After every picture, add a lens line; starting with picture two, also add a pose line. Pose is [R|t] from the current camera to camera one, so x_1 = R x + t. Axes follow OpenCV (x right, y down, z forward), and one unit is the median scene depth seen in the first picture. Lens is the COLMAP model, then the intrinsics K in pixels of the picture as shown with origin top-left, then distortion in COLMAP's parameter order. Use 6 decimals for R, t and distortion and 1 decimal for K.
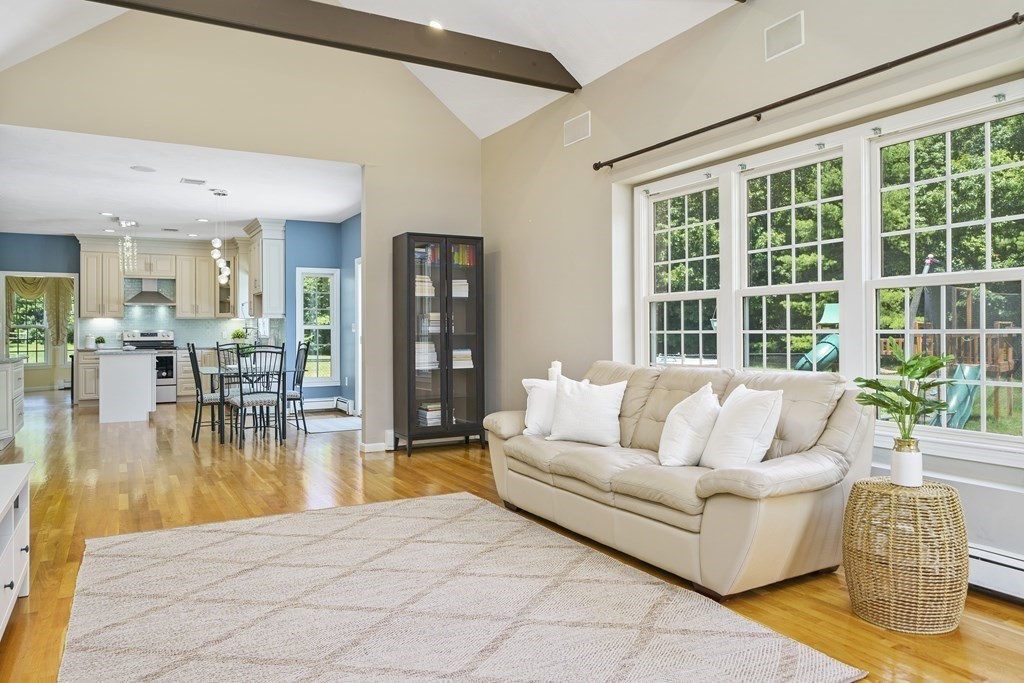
lens RADIAL K [[706.0, 0, 514.0], [0, 706.0, 331.9], [0, 0, 1]] dist [0.002398, 0.004190]
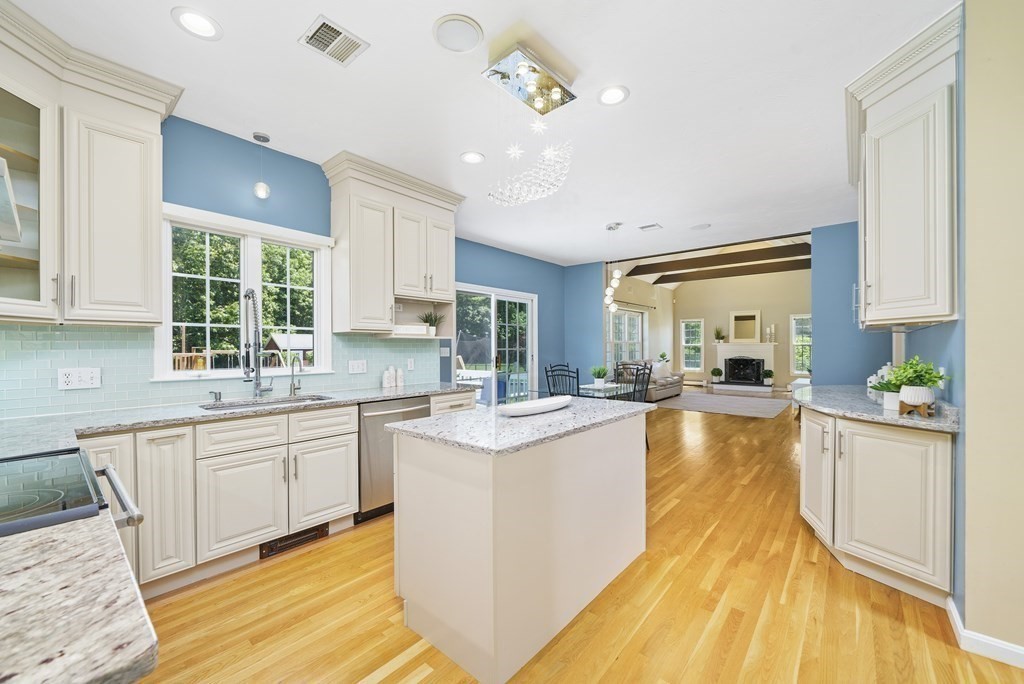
lens RADIAL K [[396.2, 0, 510.9], [0, 396.2, 347.6], [0, 0, 1]] dist [0.001069, 0.000050]
pose [[-0.347309, 0.004111, 0.937742, -1.841564], [0.008065, 0.999967, -0.001396, -0.032672], [-0.937716, 0.007078, -0.347331, 2.697736]]
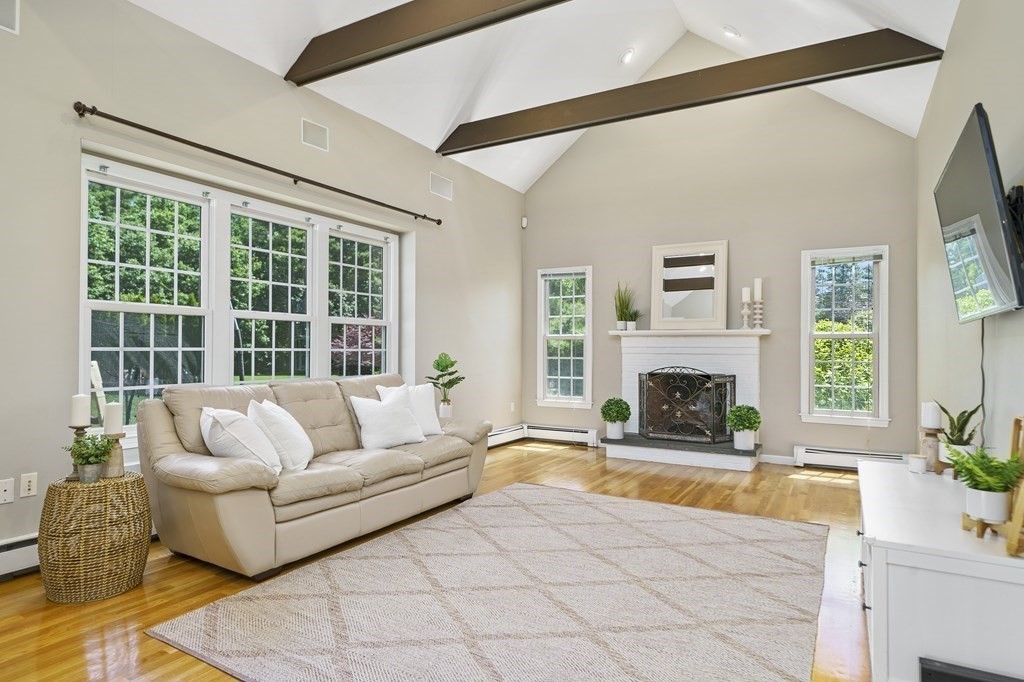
lens RADIAL K [[587.2, 0, 504.8], [0, 587.2, 343.6], [0, 0, 1]] dist [-0.000962, 0.004488]
pose [[-0.508680, 0.012066, 0.860871, -0.794187], [-0.002236, 0.999880, -0.015336, 0.004792], [-0.860953, -0.009726, -0.508592, 1.271993]]
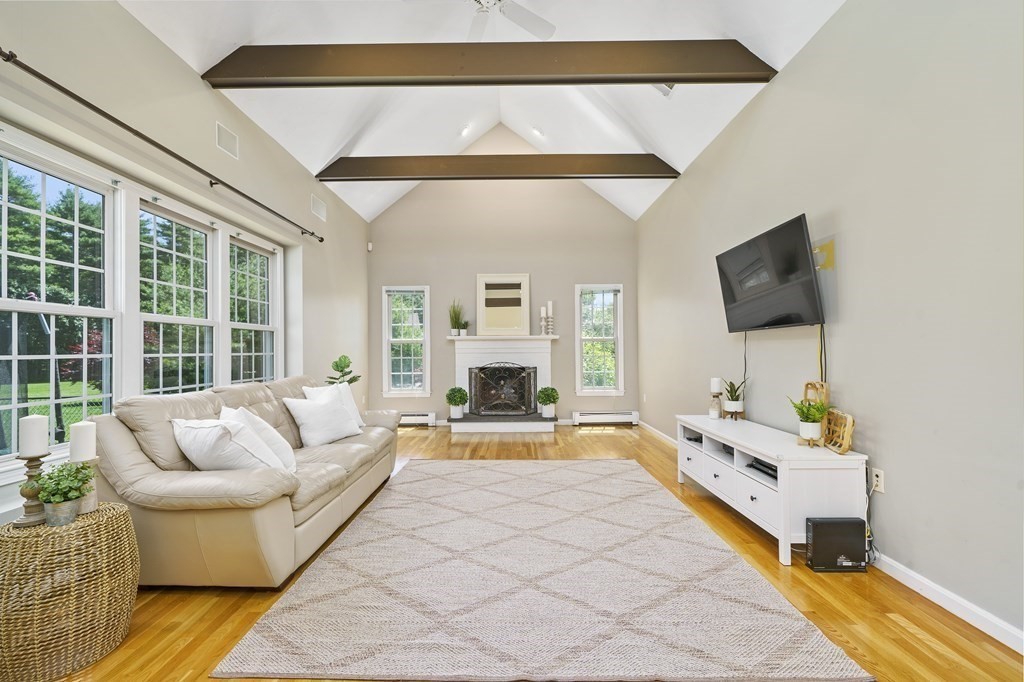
lens RADIAL K [[445.3, 0, 508.9], [0, 445.3, 344.8], [0, 0, 1]] dist [0.000450, -0.000372]
pose [[-0.868903, 0.019967, 0.494580, -0.526140], [0.014460, 0.999784, -0.014959, 0.001930], [-0.494772, -0.005846, -0.869003, 1.497085]]
